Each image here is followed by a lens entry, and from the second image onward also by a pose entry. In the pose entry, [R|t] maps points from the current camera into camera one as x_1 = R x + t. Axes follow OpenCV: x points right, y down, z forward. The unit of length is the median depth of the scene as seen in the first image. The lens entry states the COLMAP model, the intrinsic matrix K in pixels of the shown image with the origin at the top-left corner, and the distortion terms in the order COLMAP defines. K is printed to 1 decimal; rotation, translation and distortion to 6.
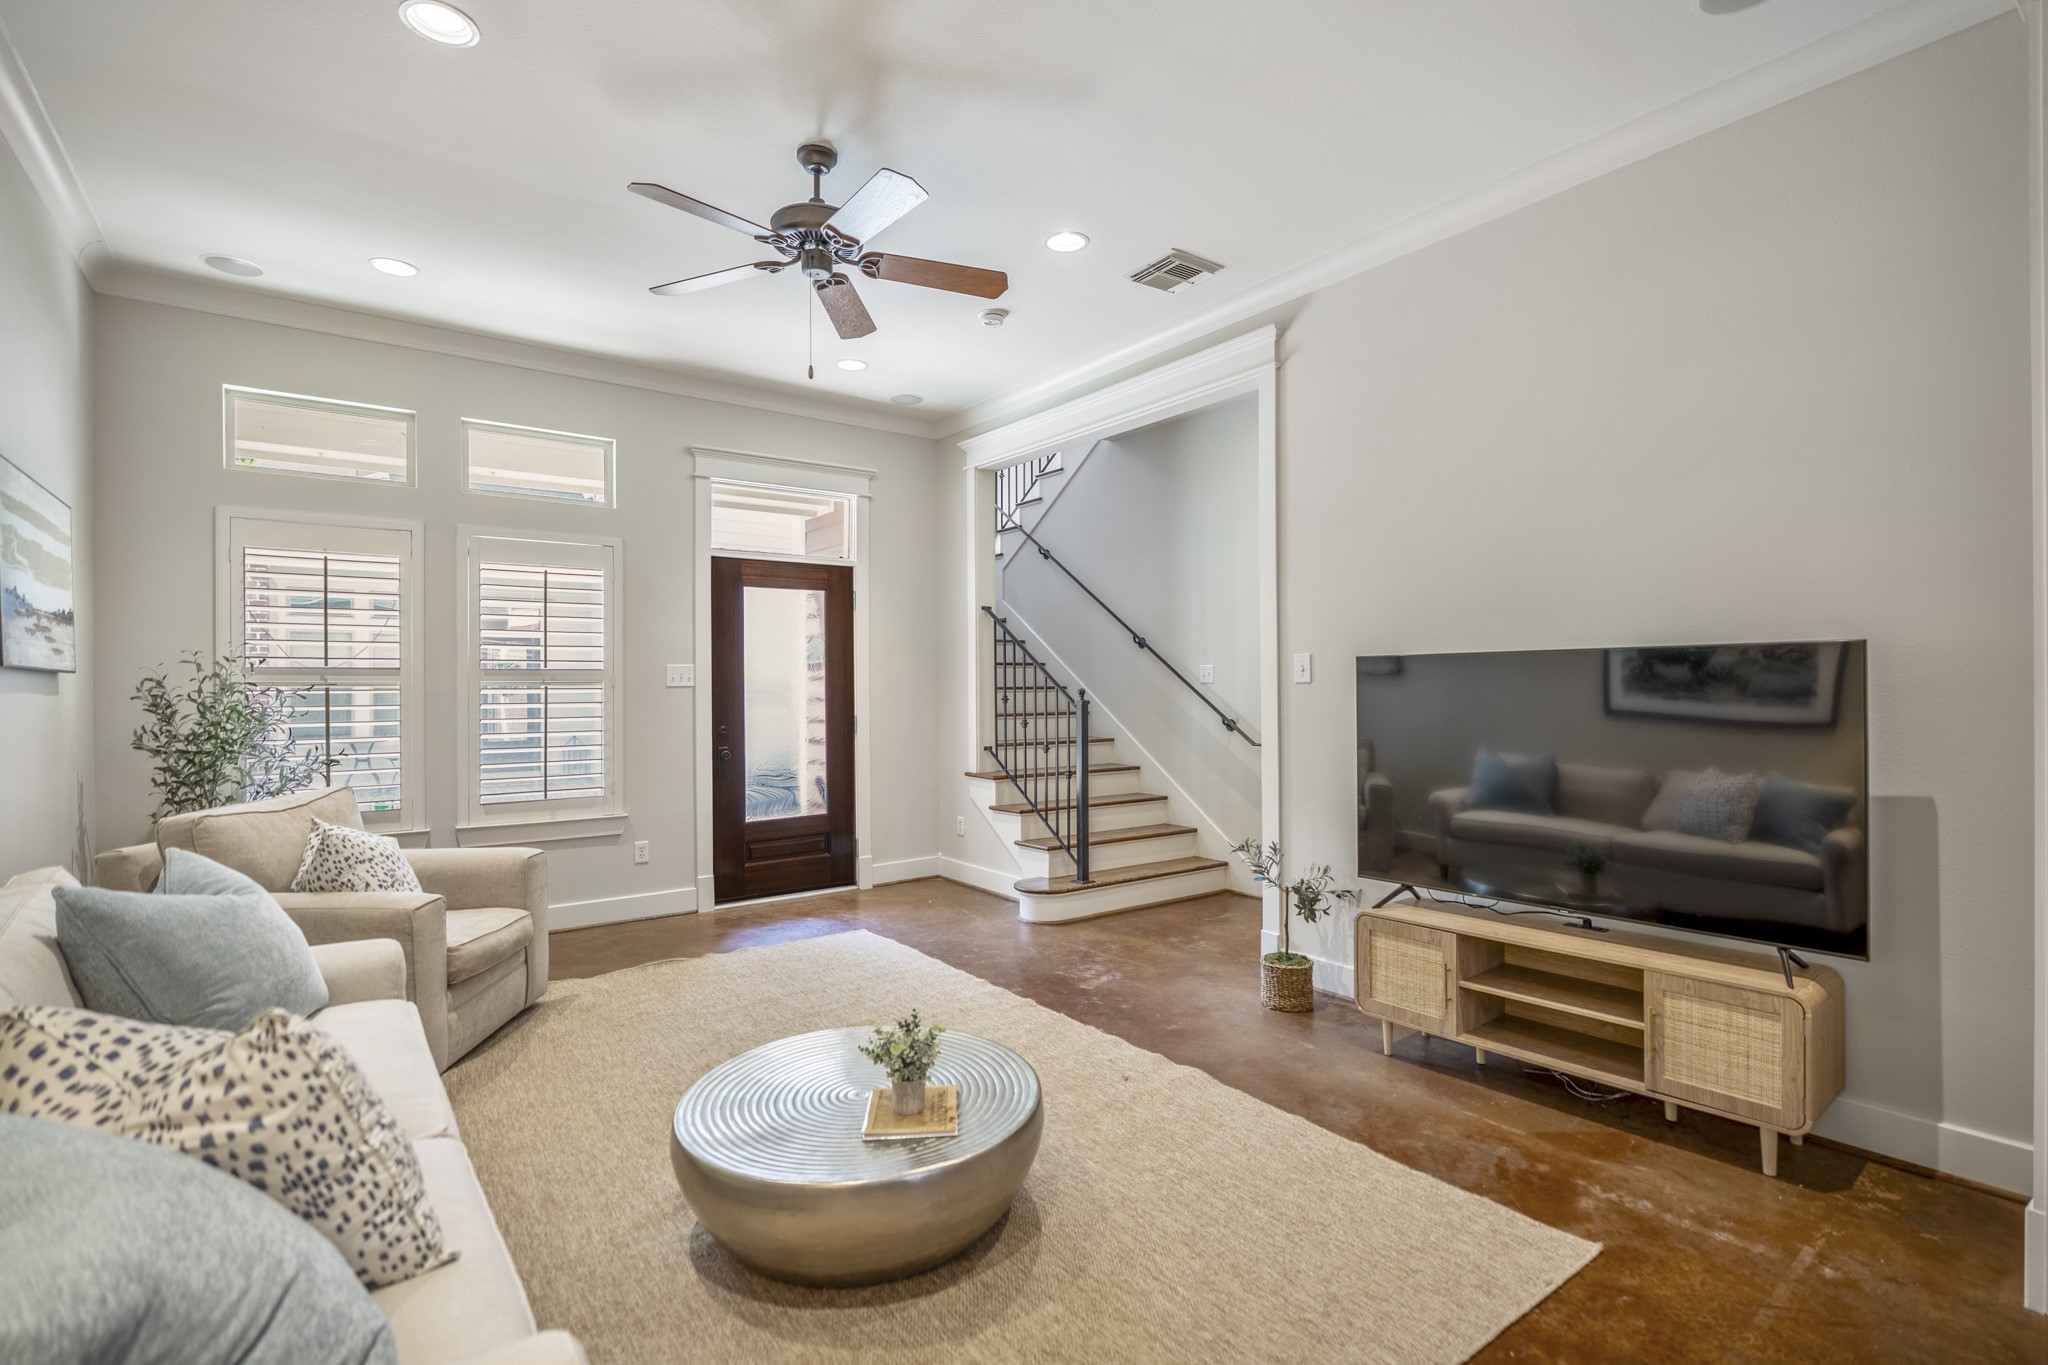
lens RADIAL K [[955.9, 0, 994.5], [0, 955.9, 681.4], [0, 0, 1]] dist [-0.006383, 0.001552]
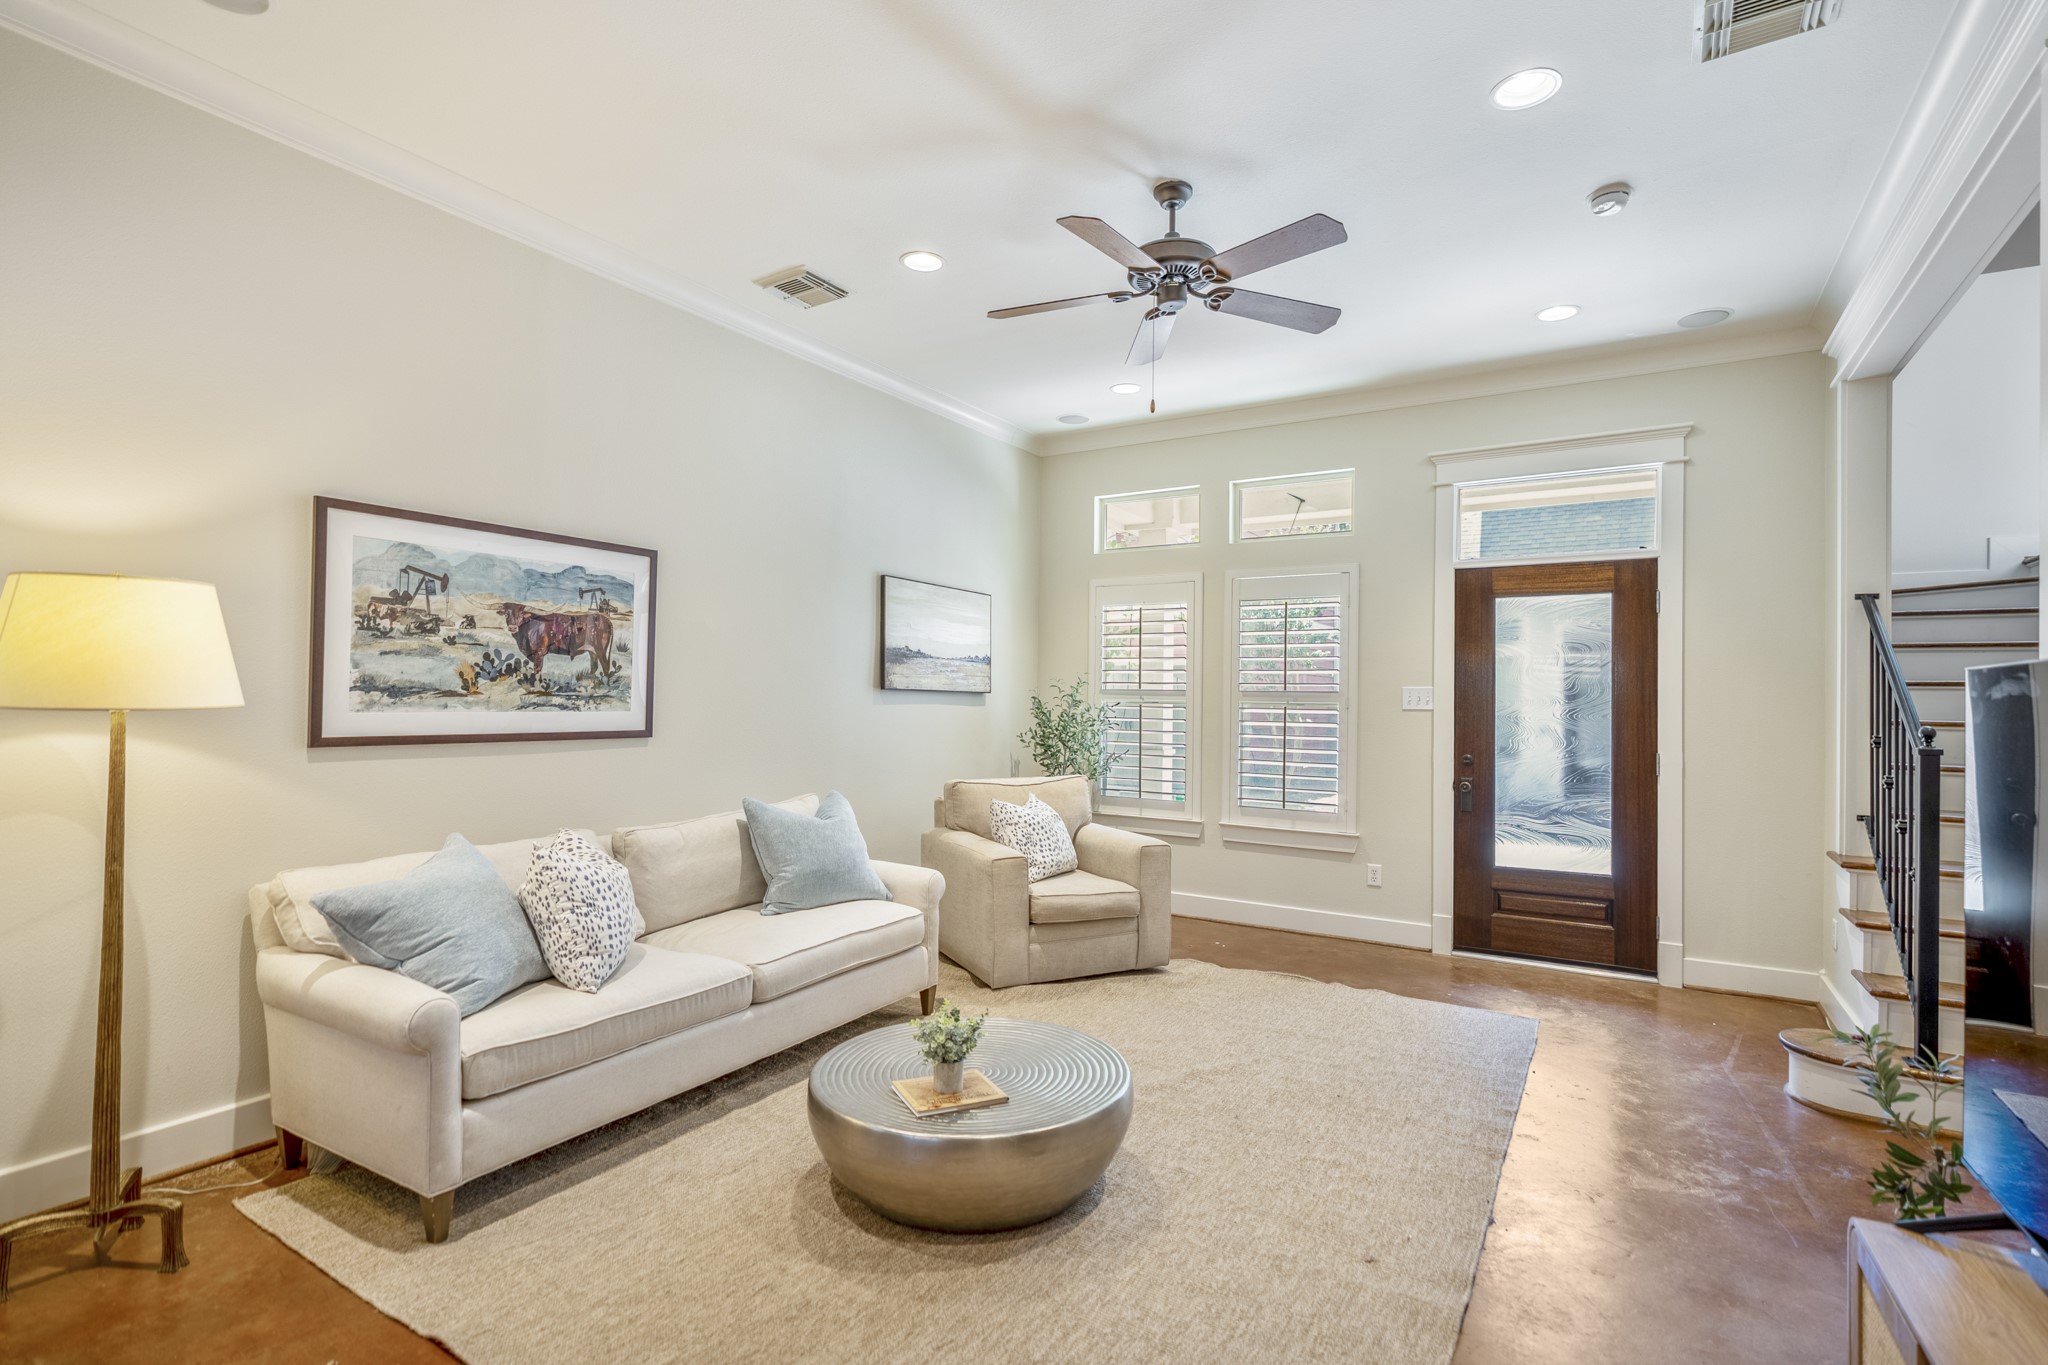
lens RADIAL K [[955.9, 0, 1018.0], [0, 955.9, 686.7], [0, 0, 1]] dist [-0.006383, 0.001552]
pose [[0.374724, -0.002068, -0.927134, 0.459302], [-0.012941, 0.999888, -0.007461, -0.006077], [0.927046, 0.014794, 0.374655, 0.309016]]
